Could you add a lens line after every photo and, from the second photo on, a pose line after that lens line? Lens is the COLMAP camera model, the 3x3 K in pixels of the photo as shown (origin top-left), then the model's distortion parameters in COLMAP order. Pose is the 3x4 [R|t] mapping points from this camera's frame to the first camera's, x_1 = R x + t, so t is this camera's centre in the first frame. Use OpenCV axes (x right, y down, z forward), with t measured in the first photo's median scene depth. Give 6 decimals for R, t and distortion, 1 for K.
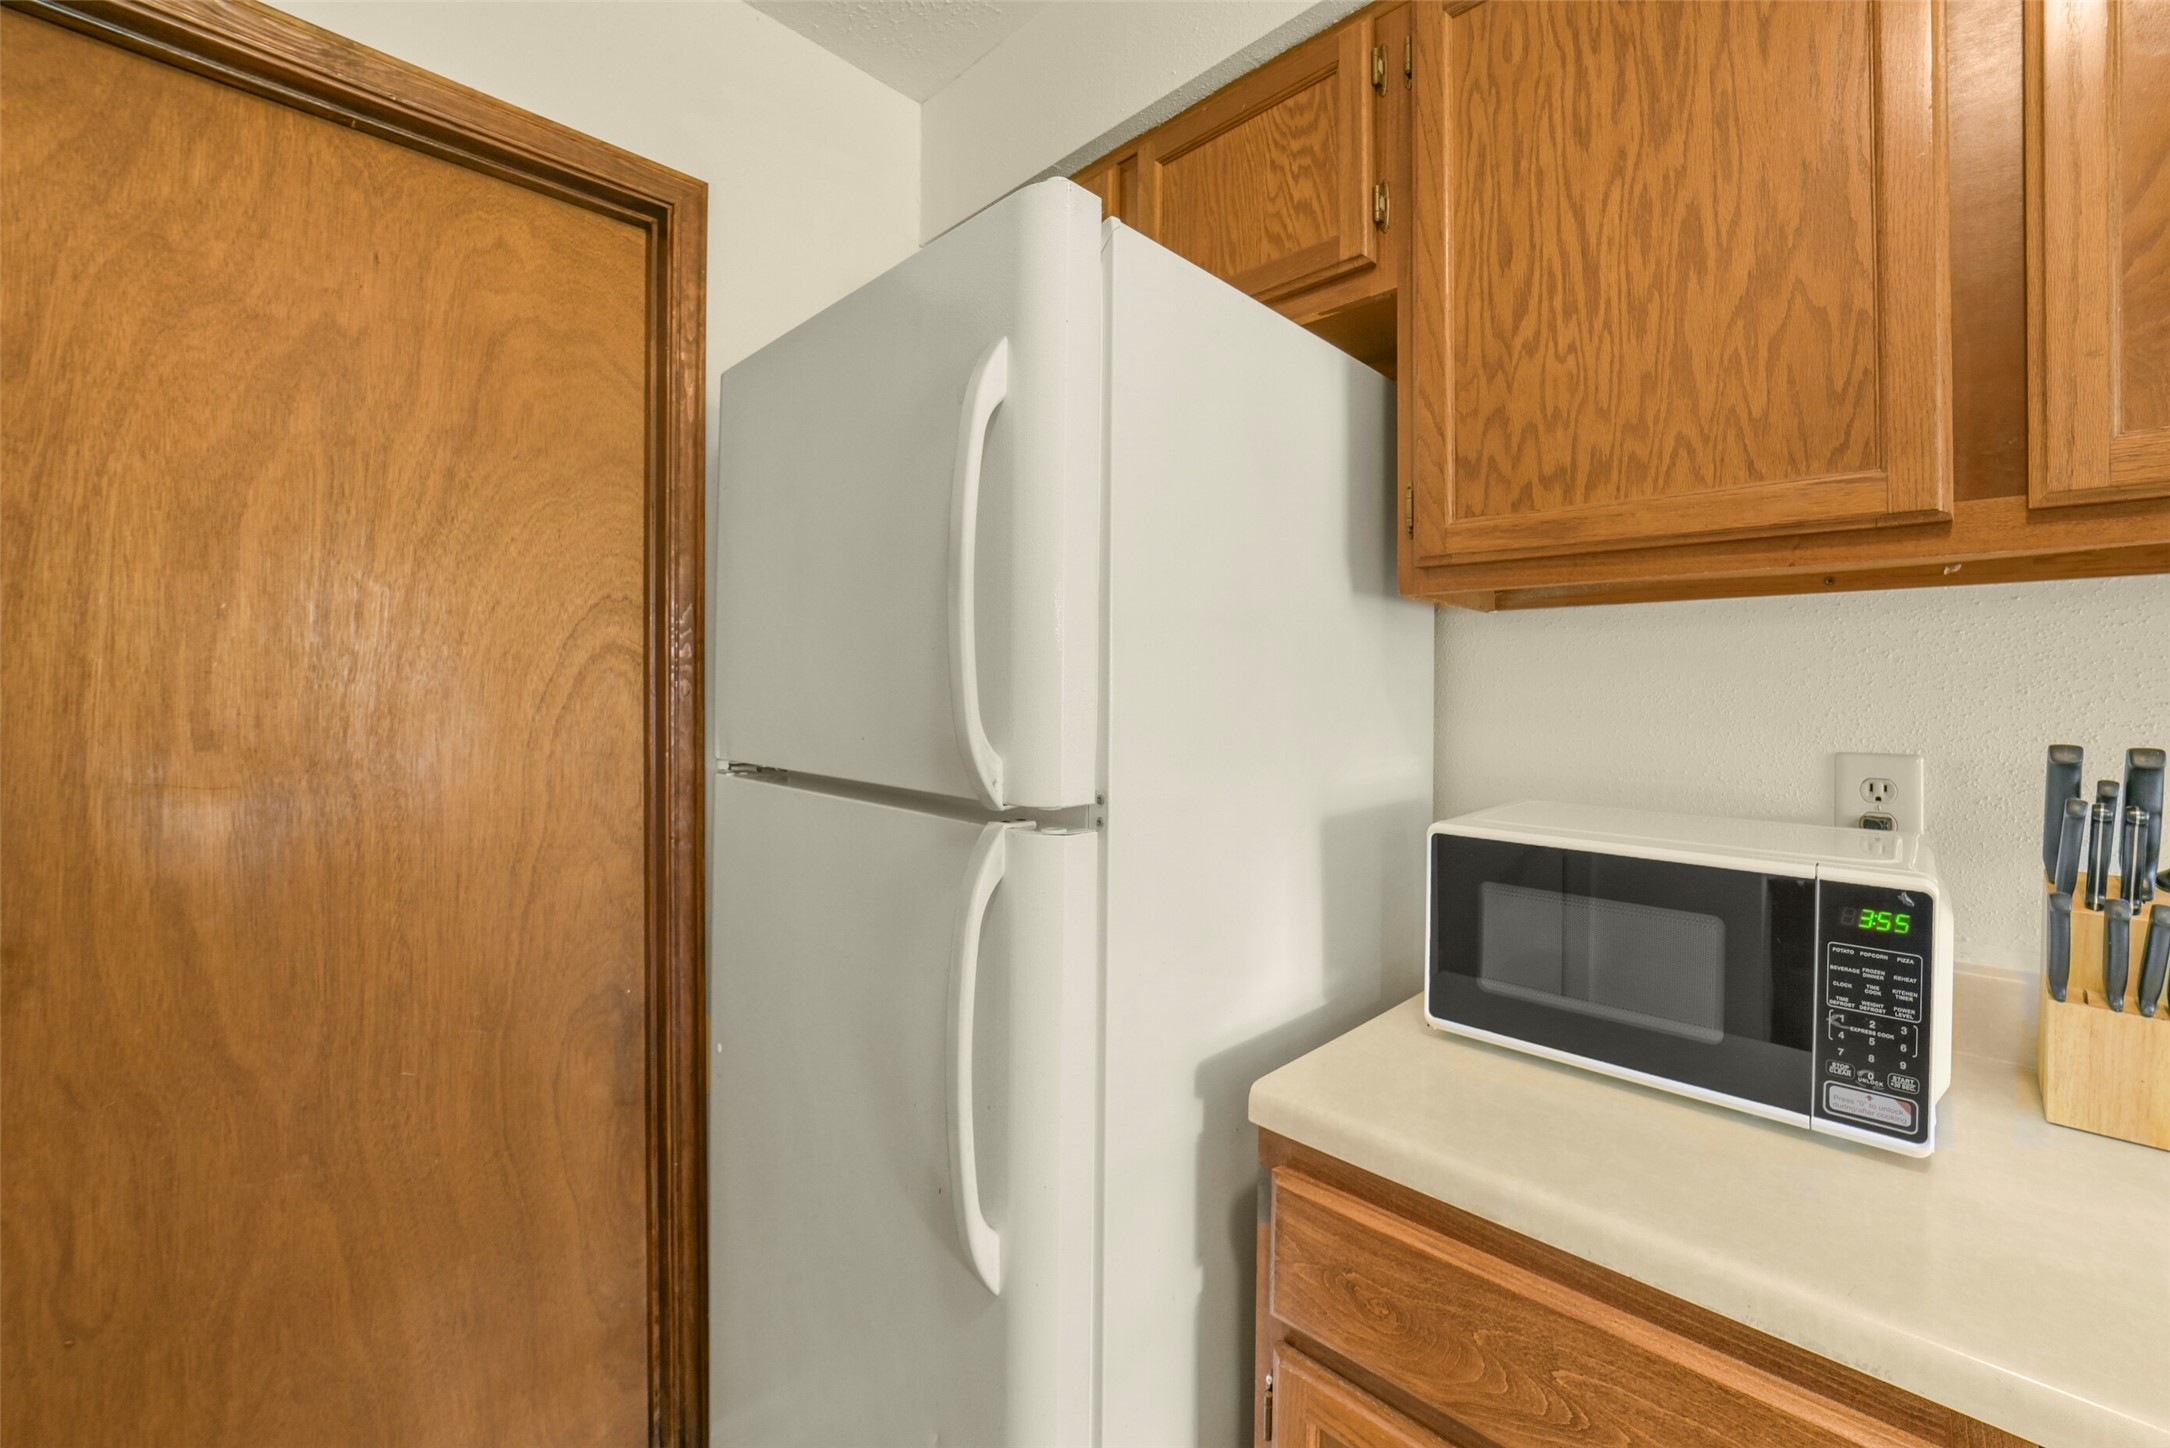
lens RADIAL K [[872.9, 0, 1067.8], [0, 872.9, 688.2], [0, 0, 1]] dist [-0.026651, 0.003359]
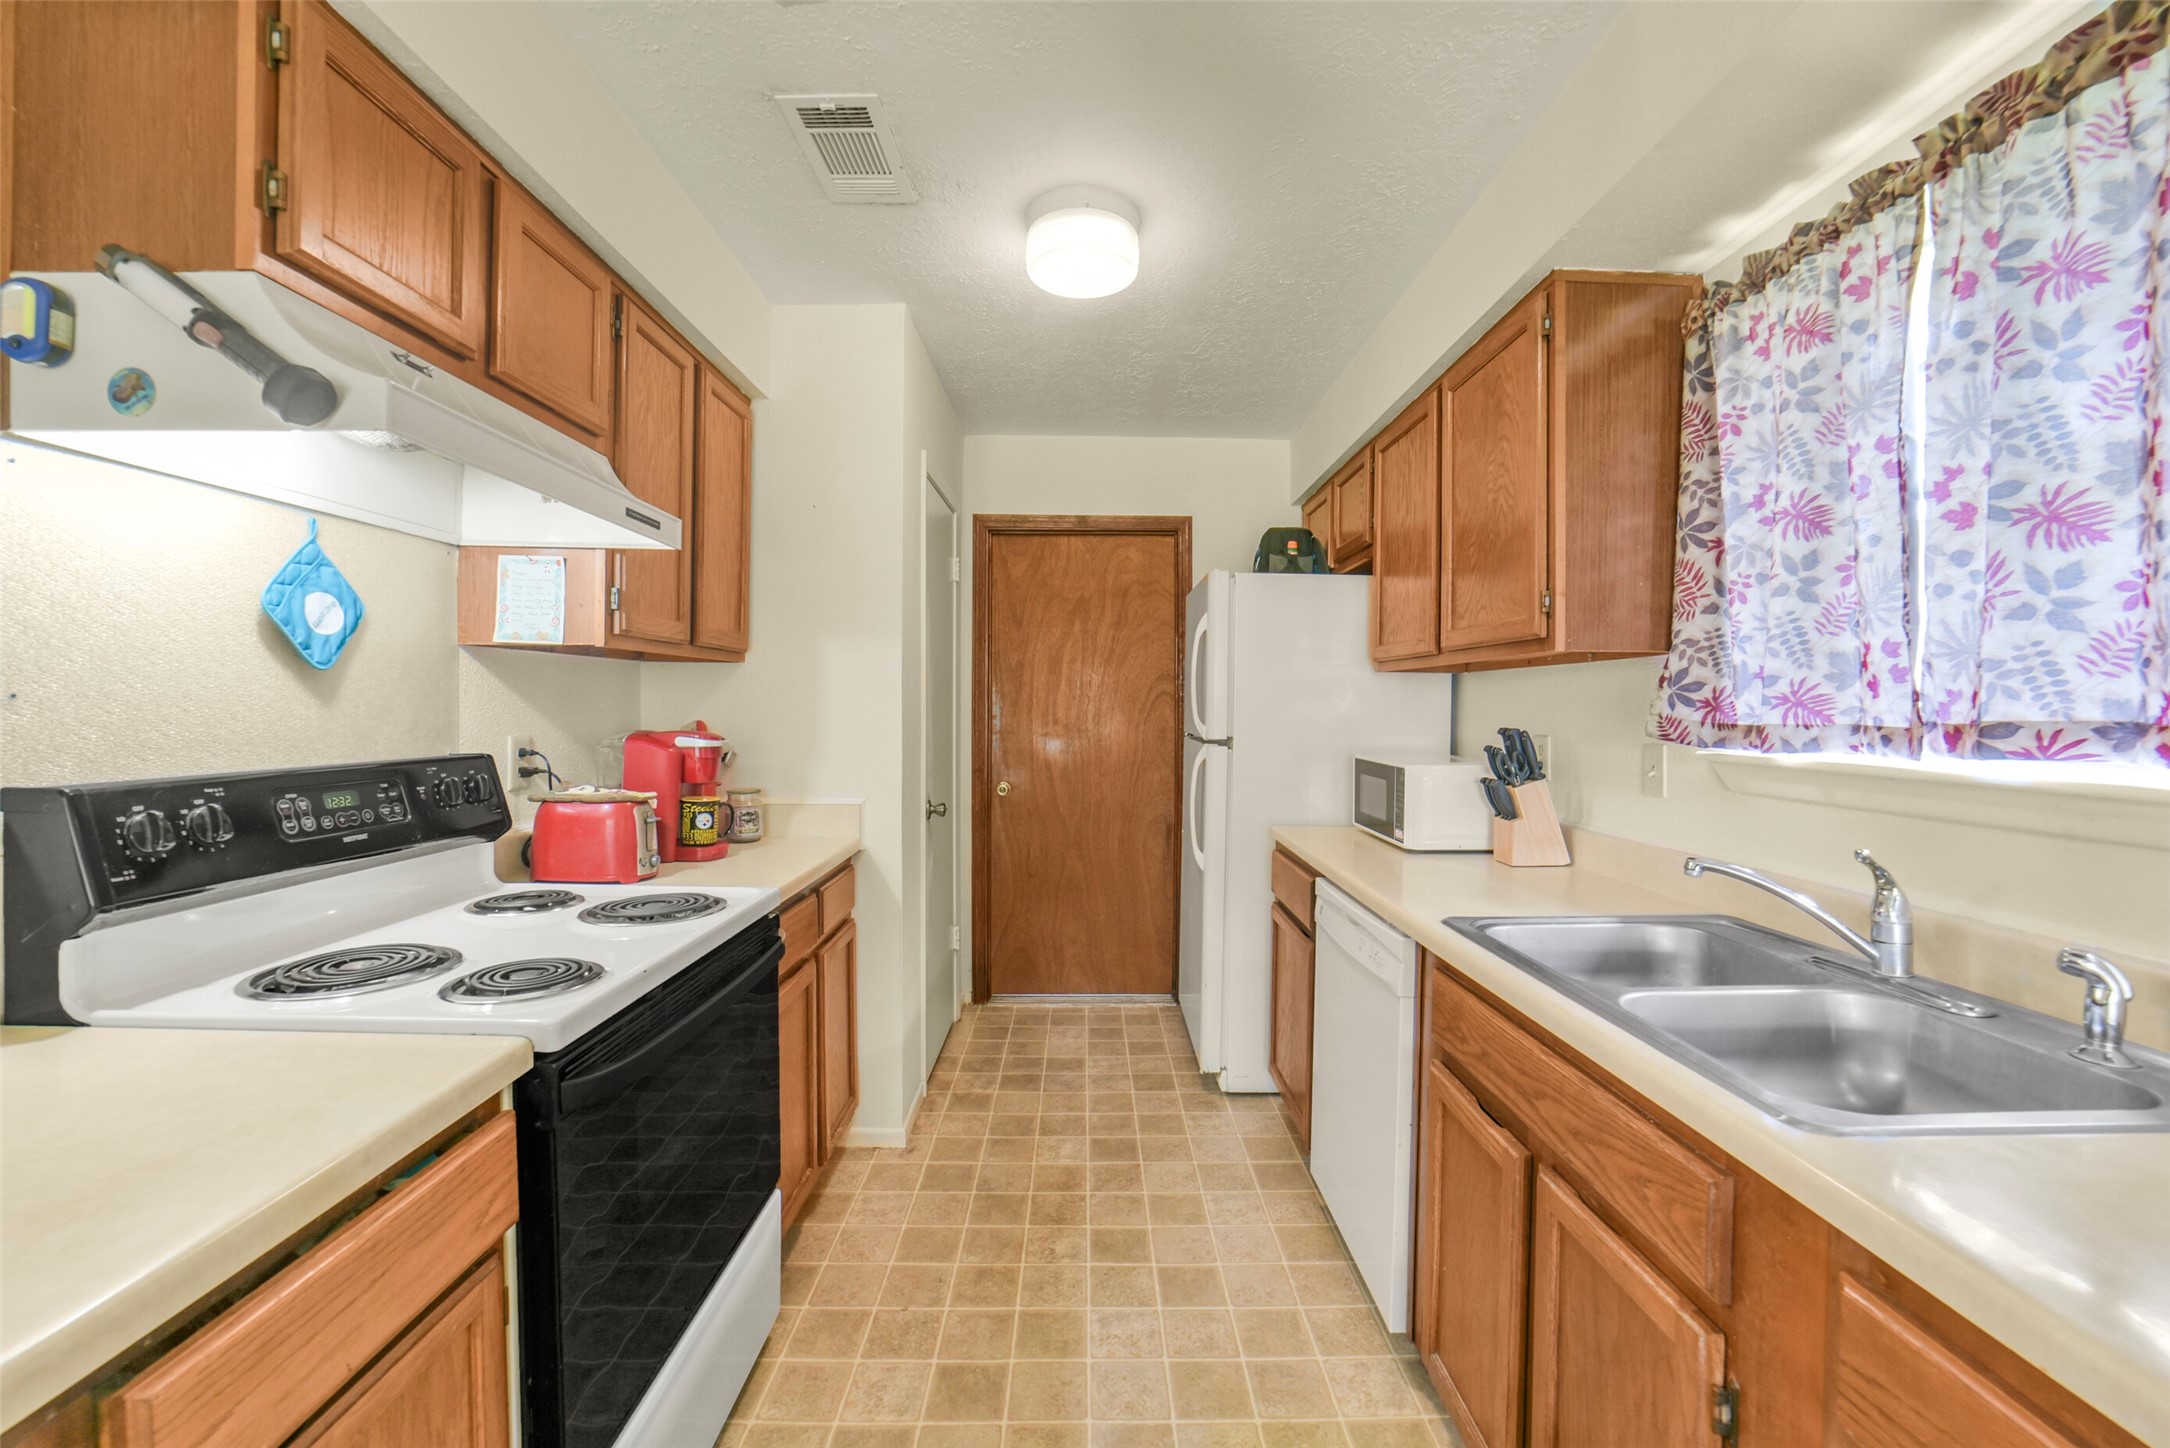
lens RADIAL K [[872.9, 0, 1090.5], [0, 872.9, 706.8], [0, 0, 1]] dist [-0.026651, 0.003359]
pose [[0.716357, 0.000366, -0.697733, 1.523217], [-0.000519, 1.000000, -0.000008, -0.002091], [0.697733, 0.000368, 0.716358, -1.404978]]
